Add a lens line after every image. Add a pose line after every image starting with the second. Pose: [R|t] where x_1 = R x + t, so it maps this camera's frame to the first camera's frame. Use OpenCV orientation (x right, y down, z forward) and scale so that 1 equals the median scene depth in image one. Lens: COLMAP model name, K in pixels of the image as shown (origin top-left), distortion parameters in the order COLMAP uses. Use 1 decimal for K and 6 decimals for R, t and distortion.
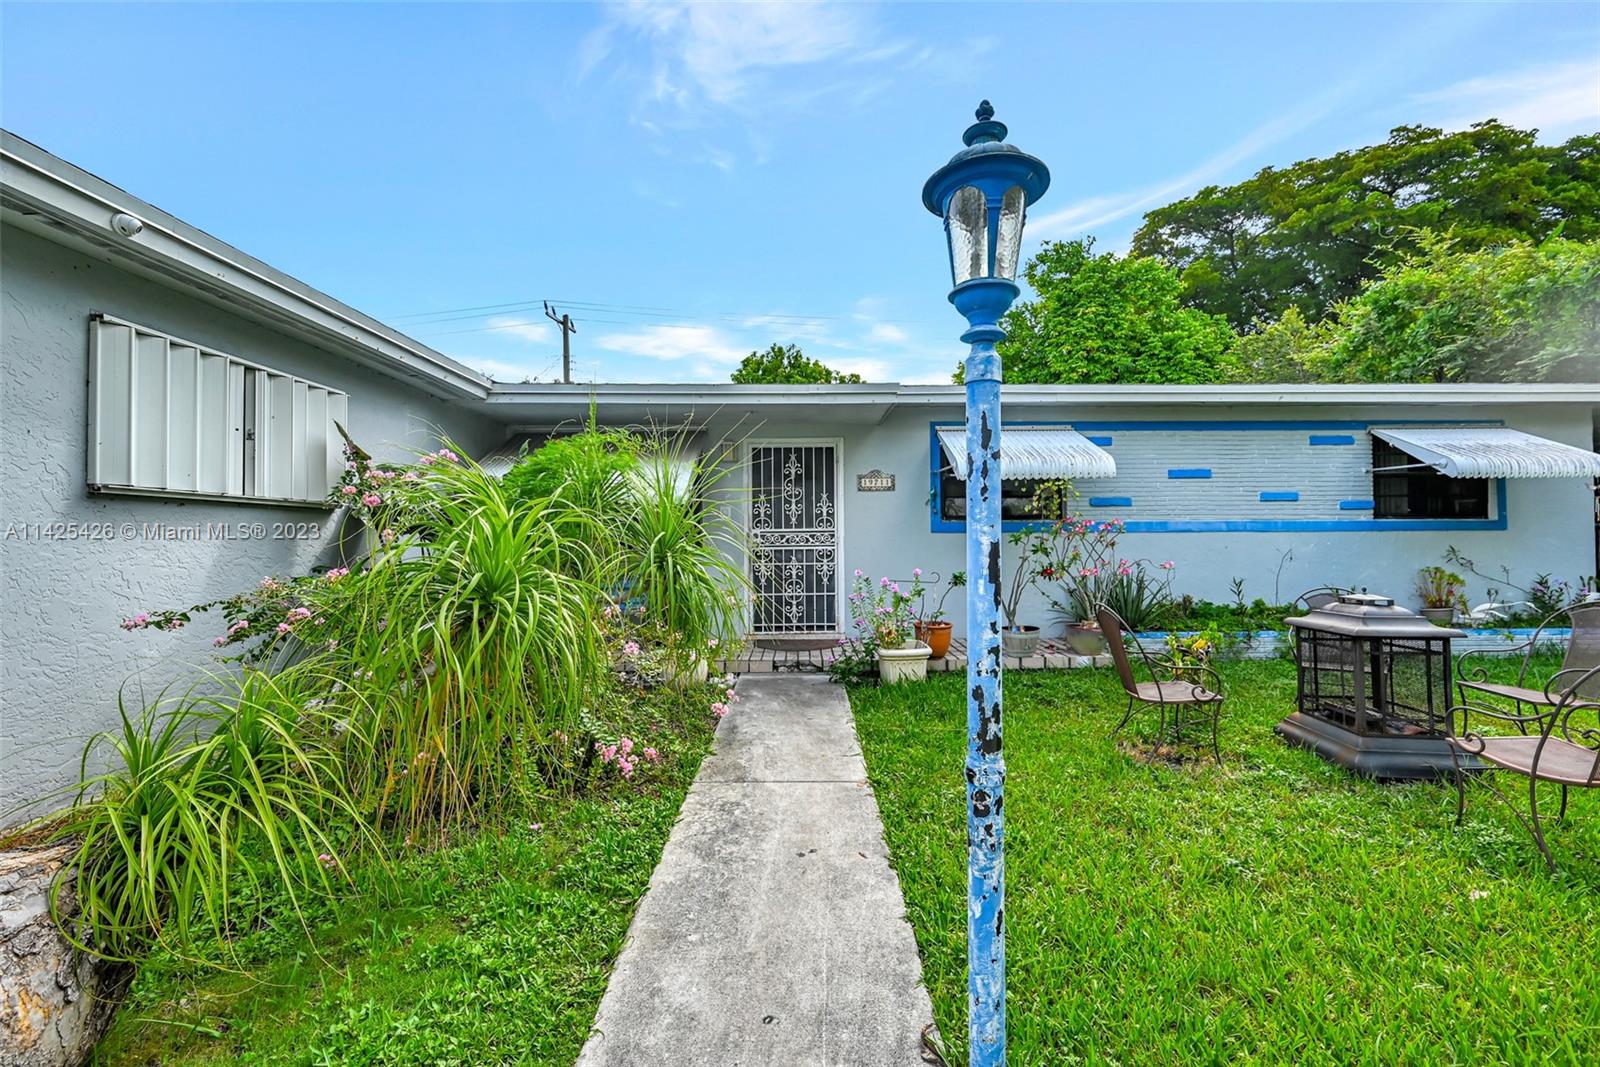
lens RADIAL K [[636.9, 0, 806.1], [0, 636.9, 526.4], [0, 0, 1]] dist [-0.000014, -0.000132]
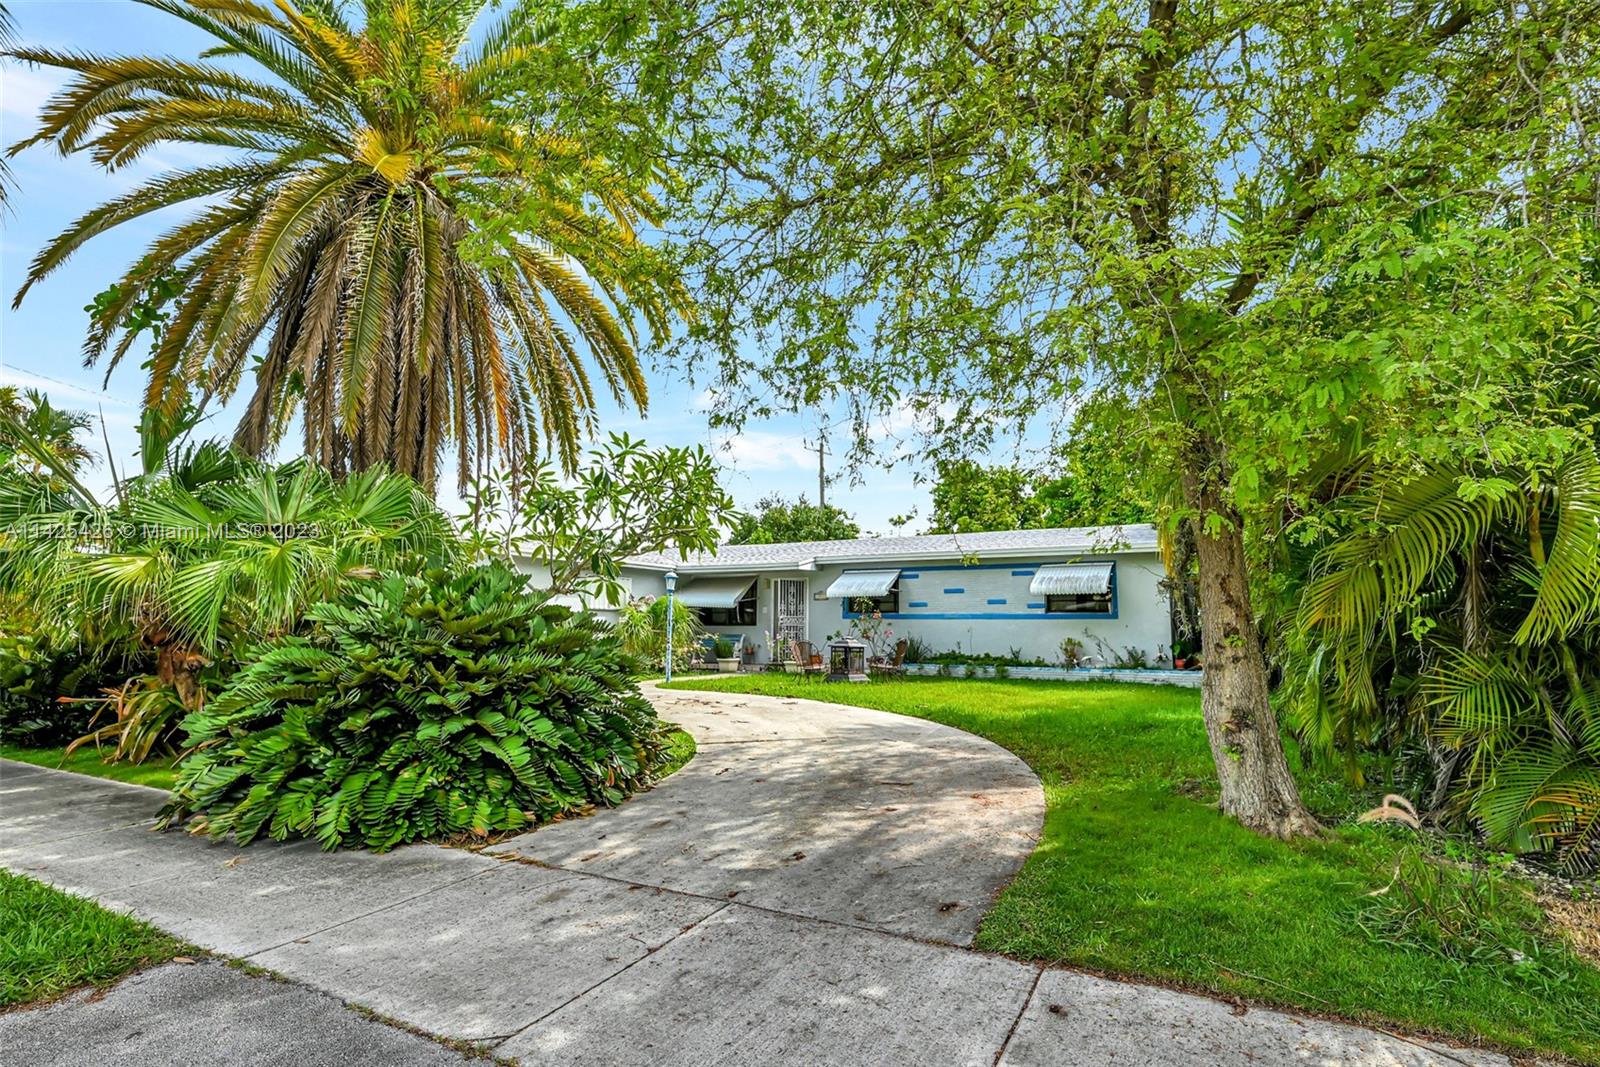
lens RADIAL K [[838.4, 0, 800.0], [0, 838.4, 533.5], [0, 0, 1]] dist [-0.030441, 0.000085]
pose [[0.861909, -0.046549, -0.504922, 1.570417], [0.001167, 0.995957, -0.089827, -0.024401], [0.507062, 0.076833, 0.858478, -1.633403]]
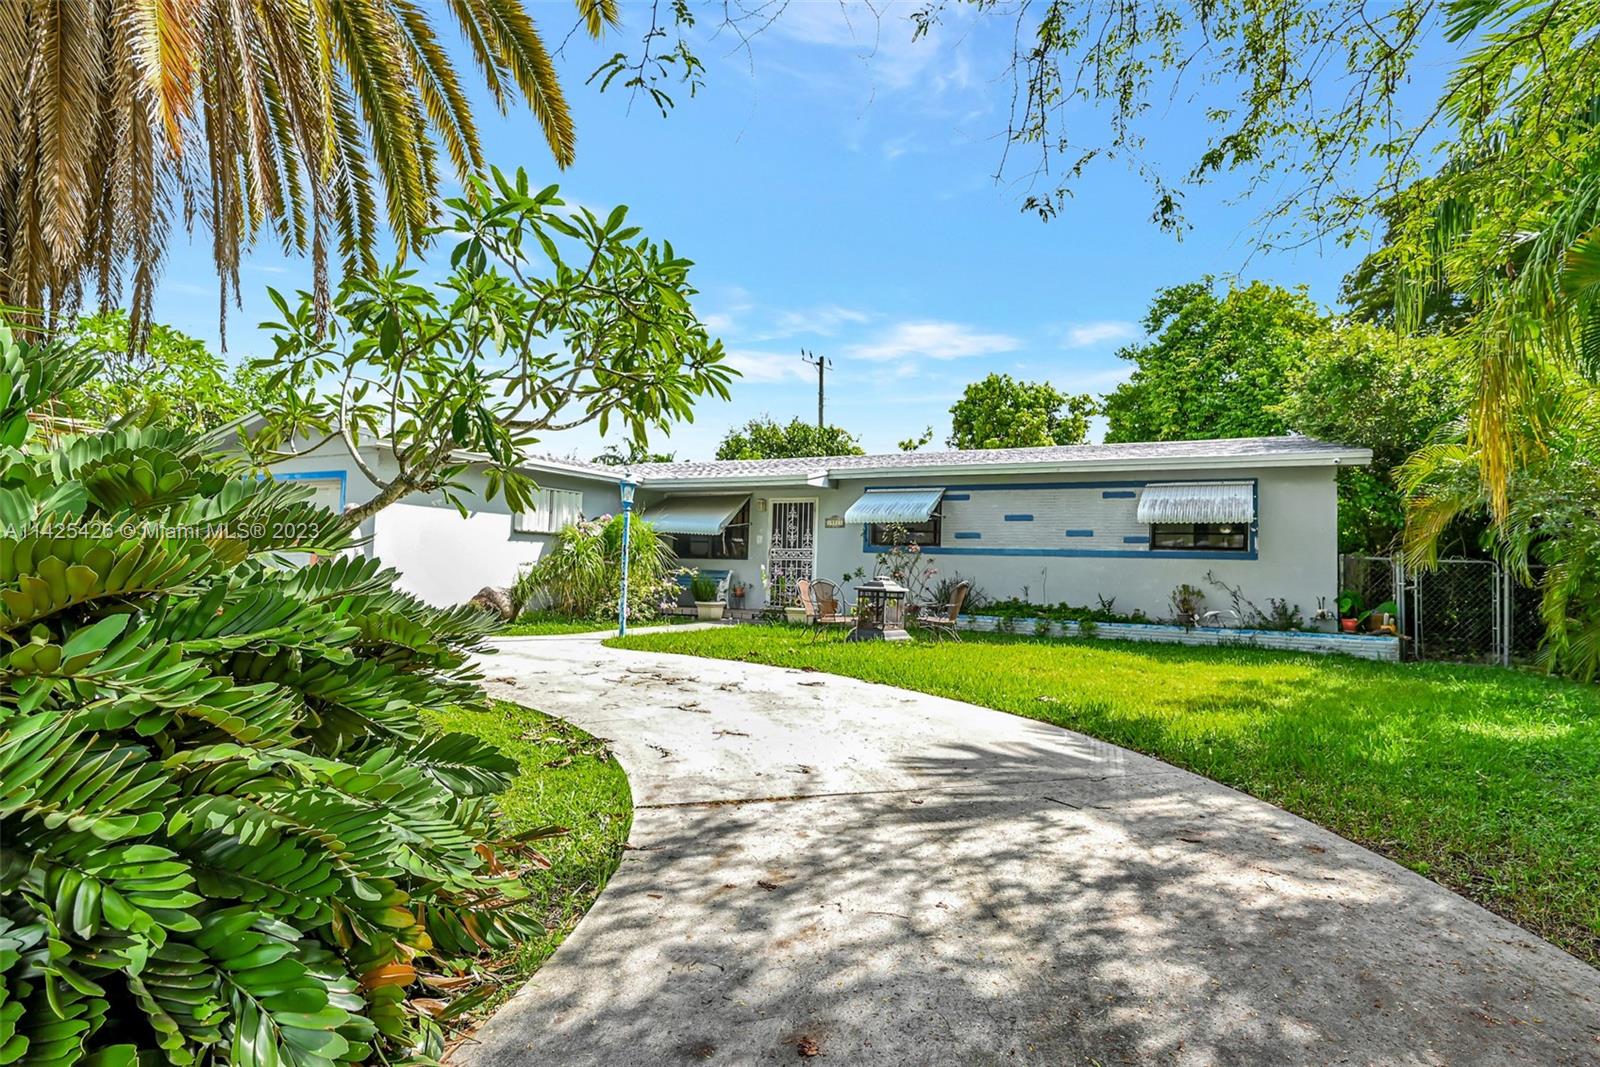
lens RADIAL K [[838.4, 0, 800.0], [0, 838.4, 533.5], [0, 0, 1]] dist [-0.030441, 0.000085]
pose [[0.871877, 0.009264, -0.489638, 1.136352], [-0.020891, 0.999614, -0.018287, 0.003358], [0.489280, 0.026173, 0.871734, -1.019874]]
